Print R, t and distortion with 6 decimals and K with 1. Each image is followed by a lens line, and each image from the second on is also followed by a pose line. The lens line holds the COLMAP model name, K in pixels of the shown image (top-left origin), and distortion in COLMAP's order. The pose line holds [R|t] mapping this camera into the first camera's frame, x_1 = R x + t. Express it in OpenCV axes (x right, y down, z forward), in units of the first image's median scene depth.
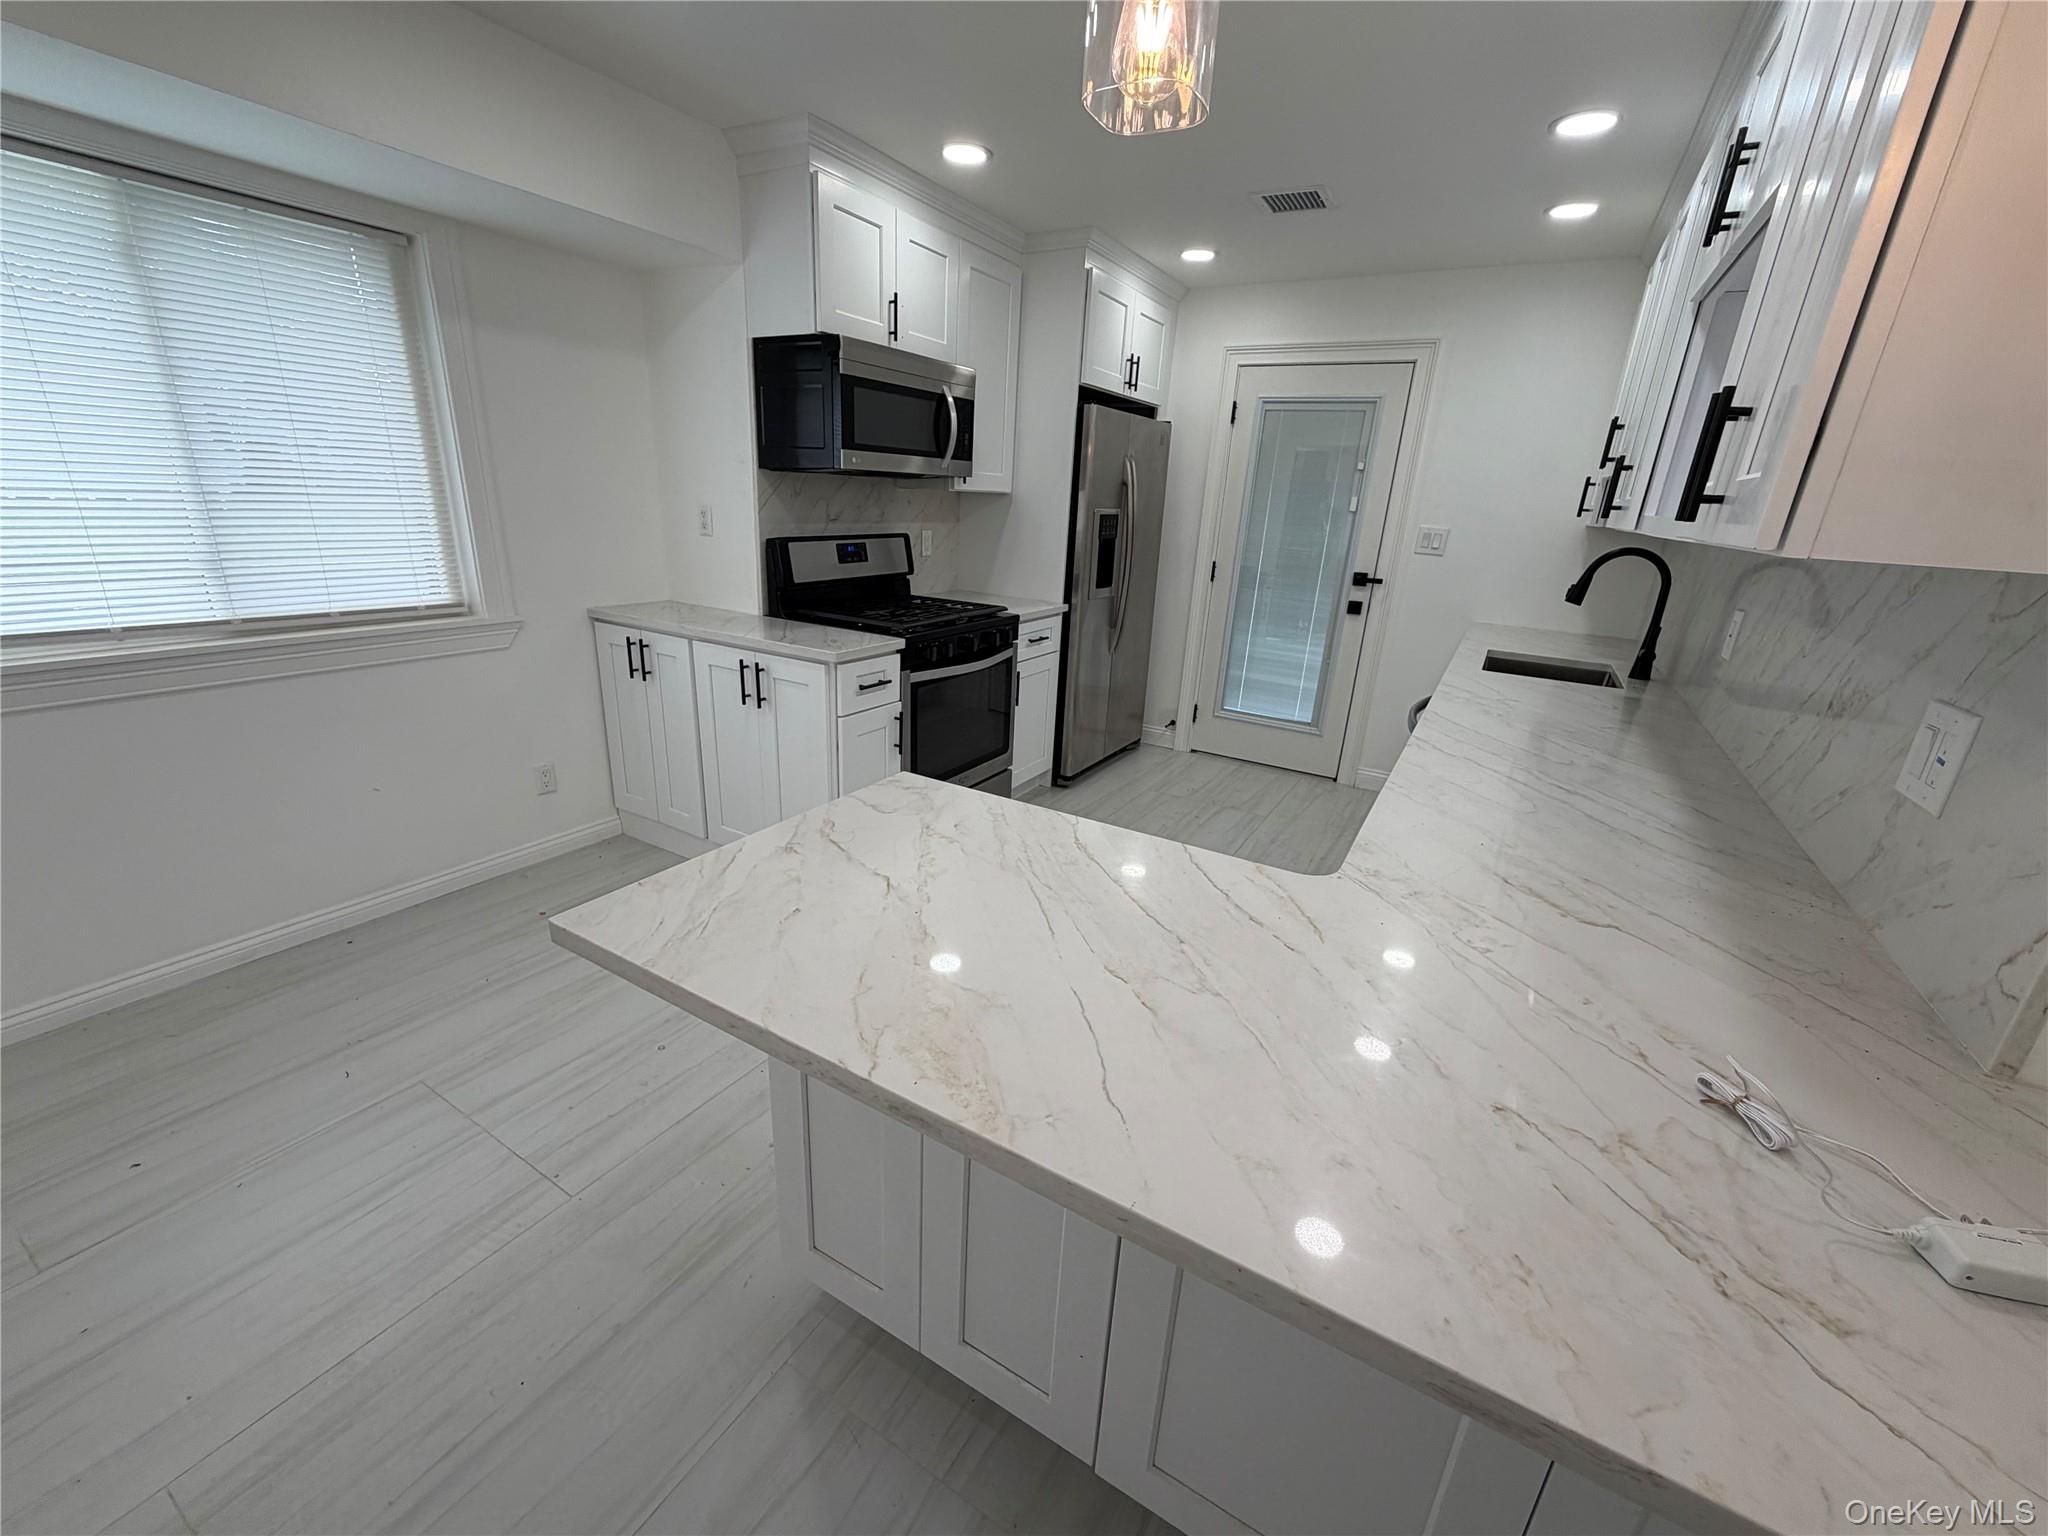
lens RADIAL K [[822.6, 0, 1020.7], [0, 822.6, 773.0], [0, 0, 1]] dist [-0.005930, 0.000372]
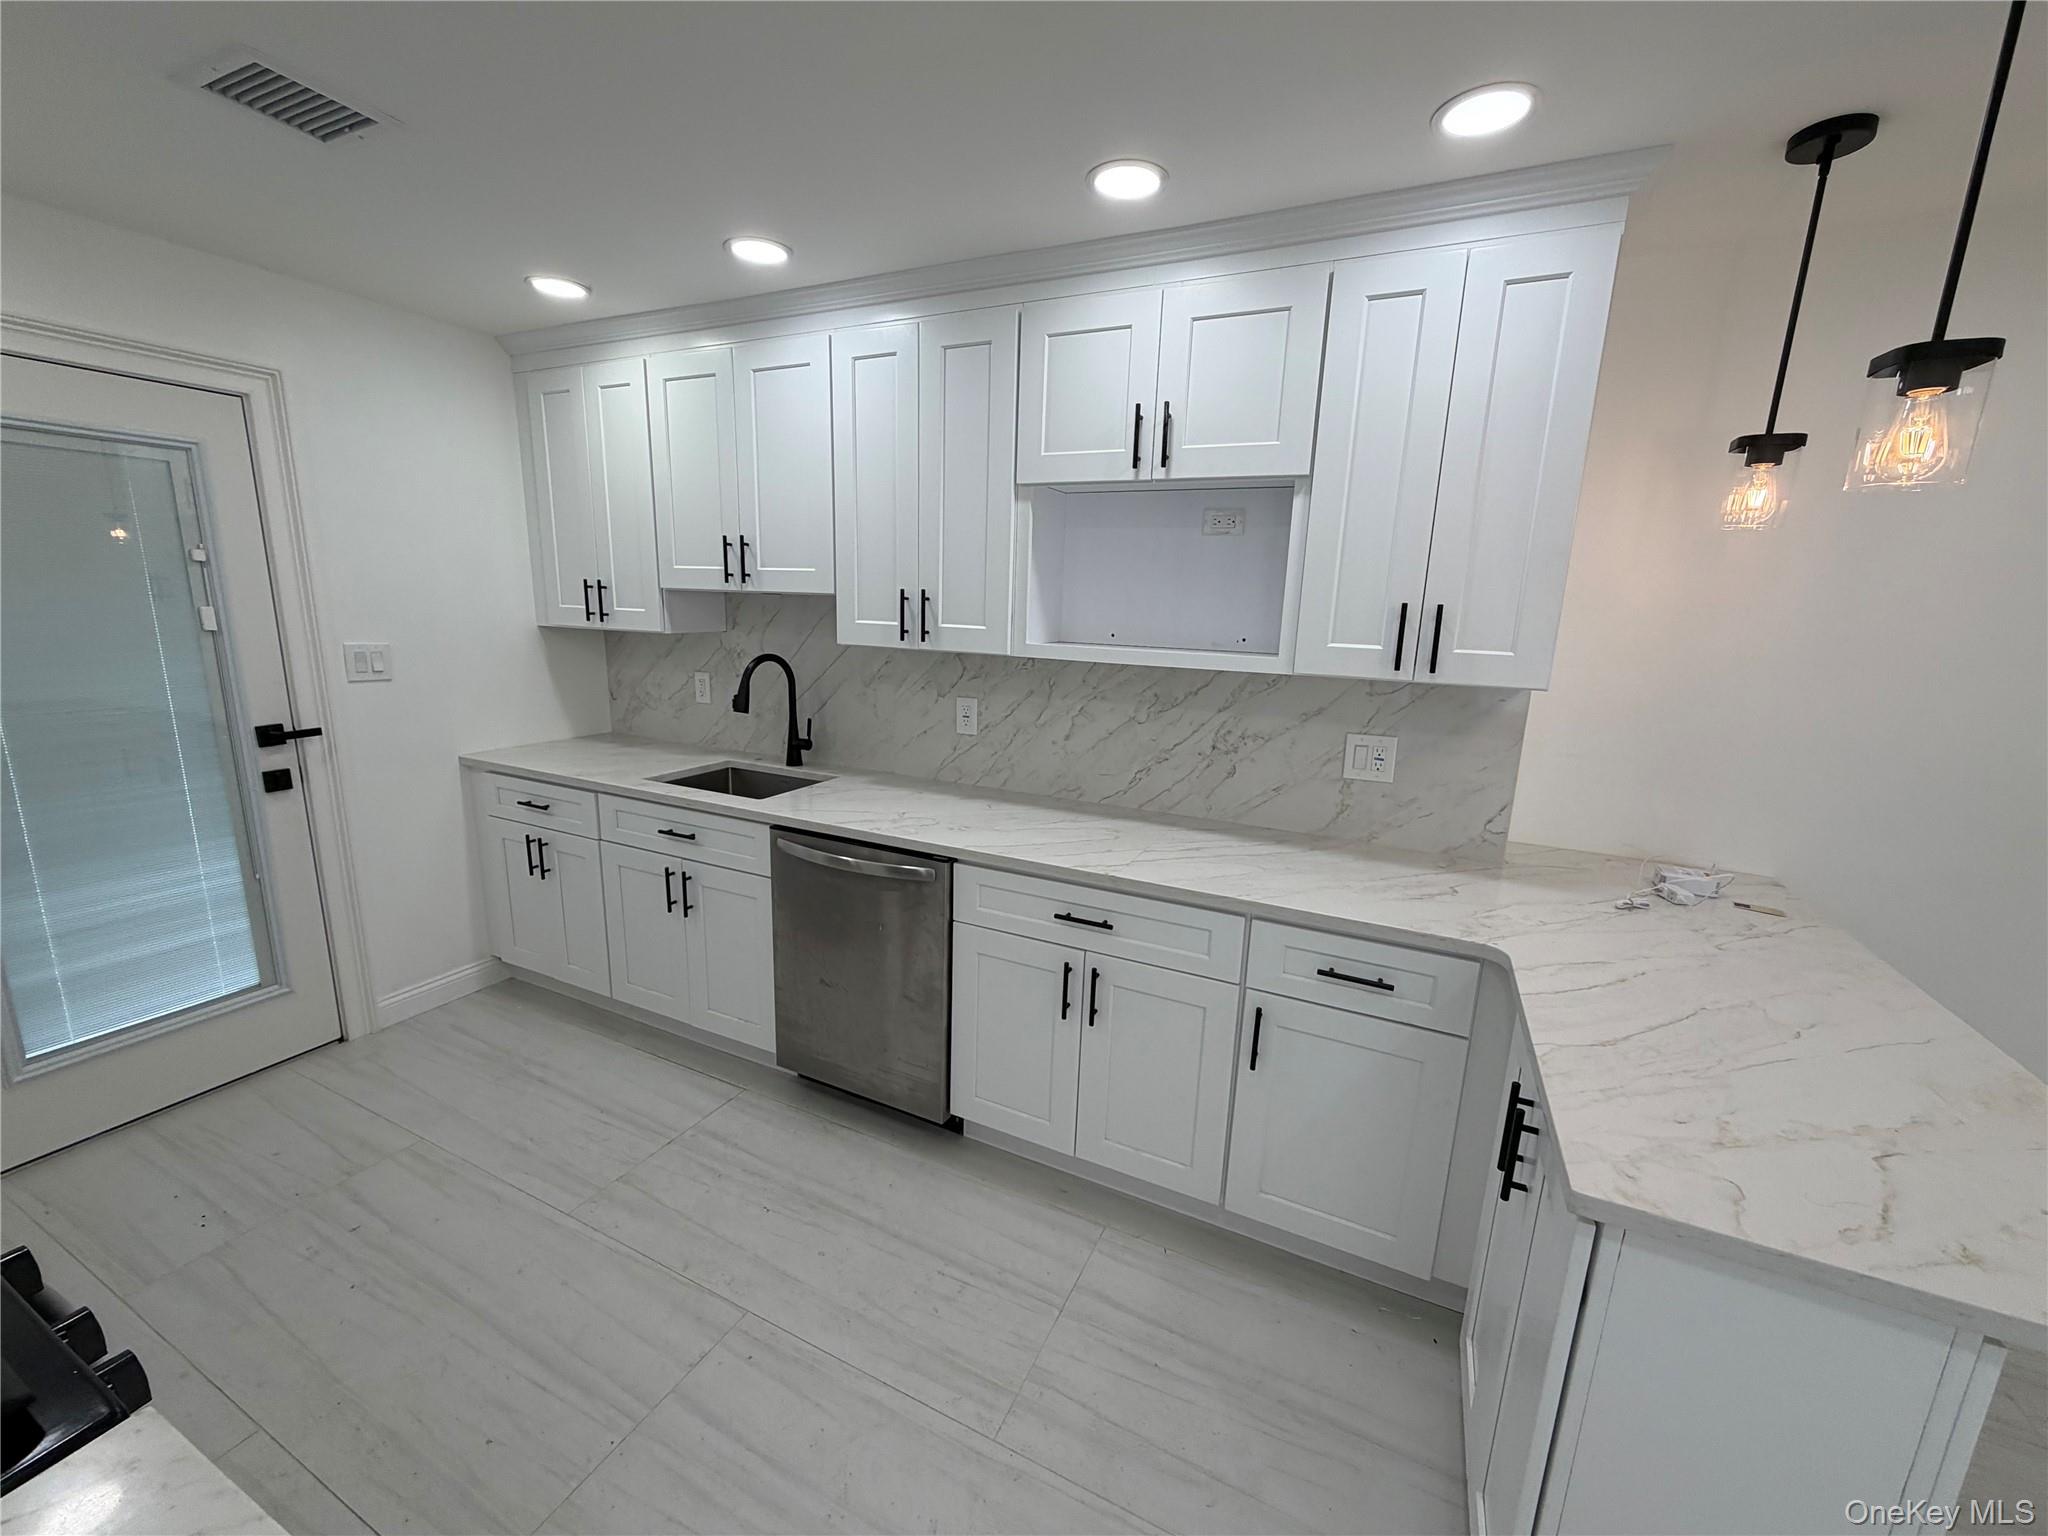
lens RADIAL K [[822.6, 0, 1019.0], [0, 822.6, 771.8], [0, 0, 1]] dist [-0.005930, 0.000372]
pose [[-0.080807, -0.257839, 0.962803, -0.237545], [0.294504, 0.916657, 0.270198, -0.221740], [-0.952228, 0.305383, 0.001862, 0.498216]]
